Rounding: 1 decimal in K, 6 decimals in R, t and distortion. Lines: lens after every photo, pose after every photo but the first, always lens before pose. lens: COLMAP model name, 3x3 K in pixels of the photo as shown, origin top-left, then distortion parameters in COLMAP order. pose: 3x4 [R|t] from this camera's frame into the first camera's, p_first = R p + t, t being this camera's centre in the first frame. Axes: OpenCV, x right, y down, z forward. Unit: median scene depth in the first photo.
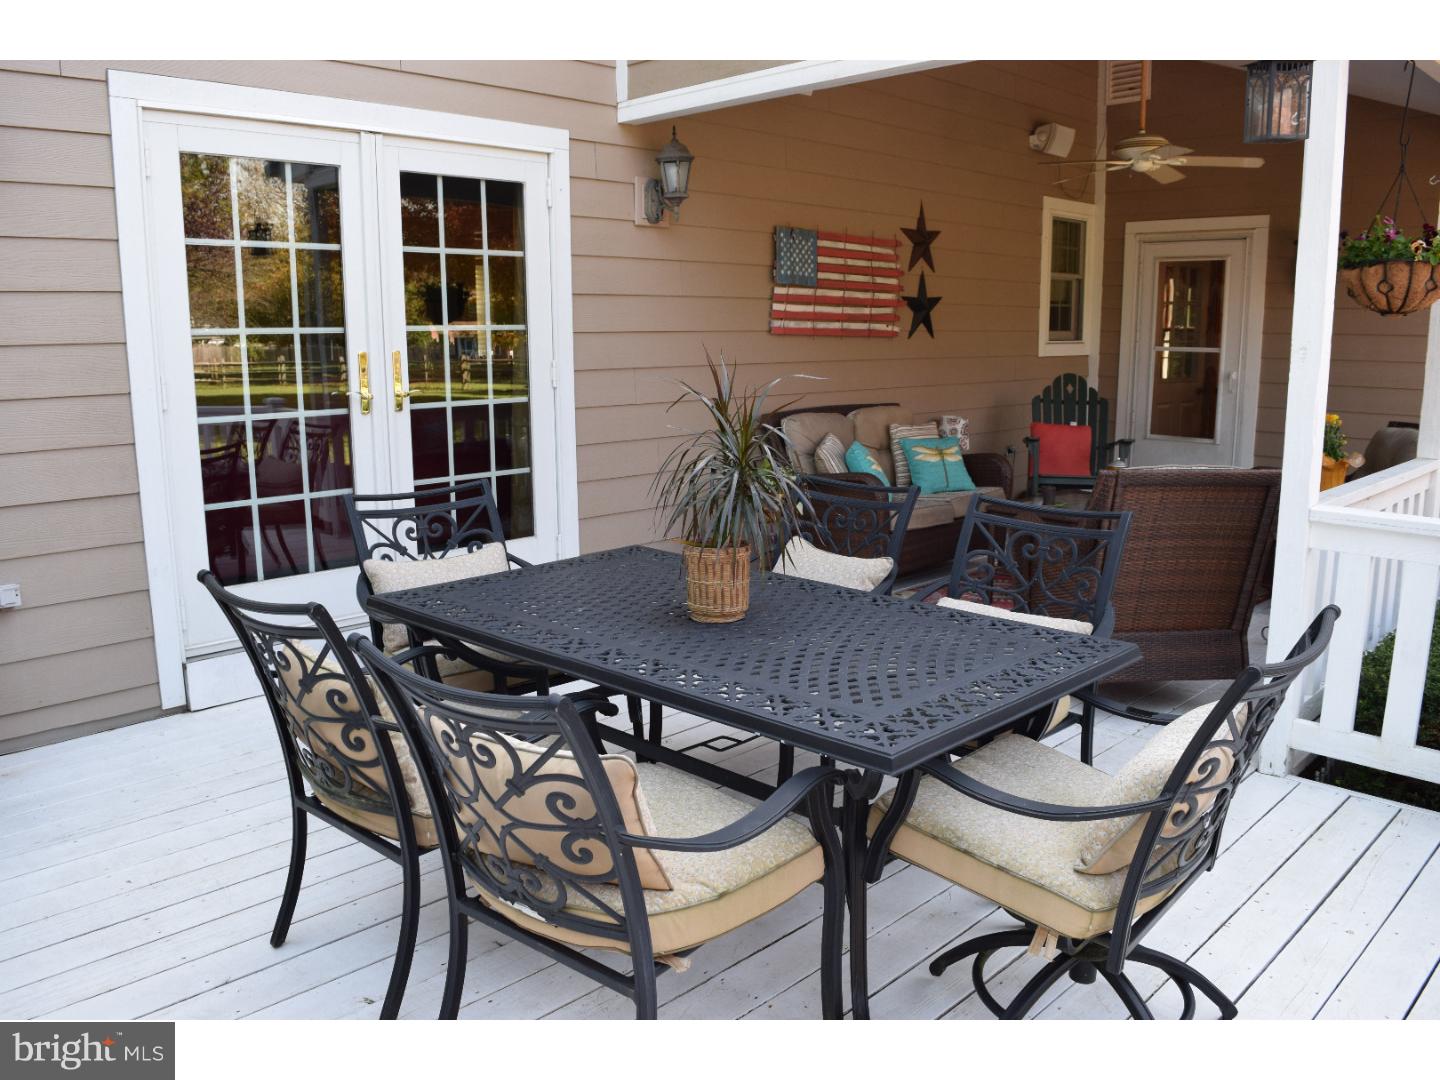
lens RADIAL K [[1131.4, 0, 720.0], [0, 1131.4, 540.0], [0, 0, 1]] dist [-0.082638, 0.001011]
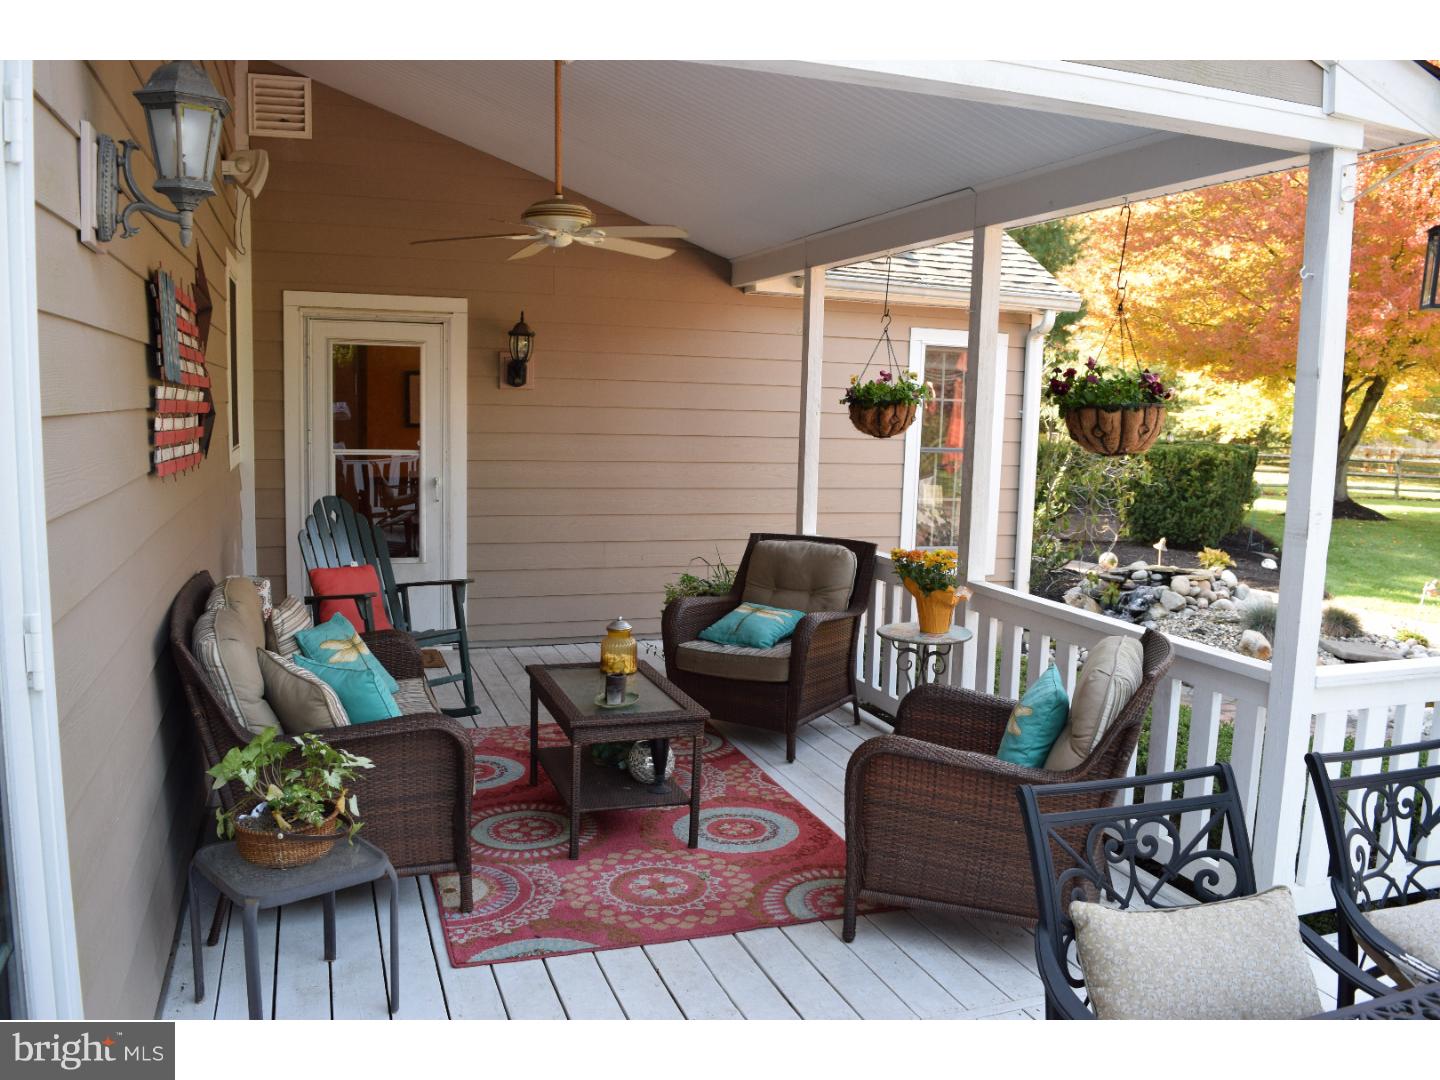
lens RADIAL K [[1131.4, 0, 720.0], [0, 1131.4, 540.0], [0, 0, 1]] dist [-0.082638, 0.001011]
pose [[0.427639, -0.093130, 0.899139, -0.234151], [0.136004, 0.989985, 0.037855, -0.108587], [-0.893660, 0.106098, 0.436022, 0.436404]]
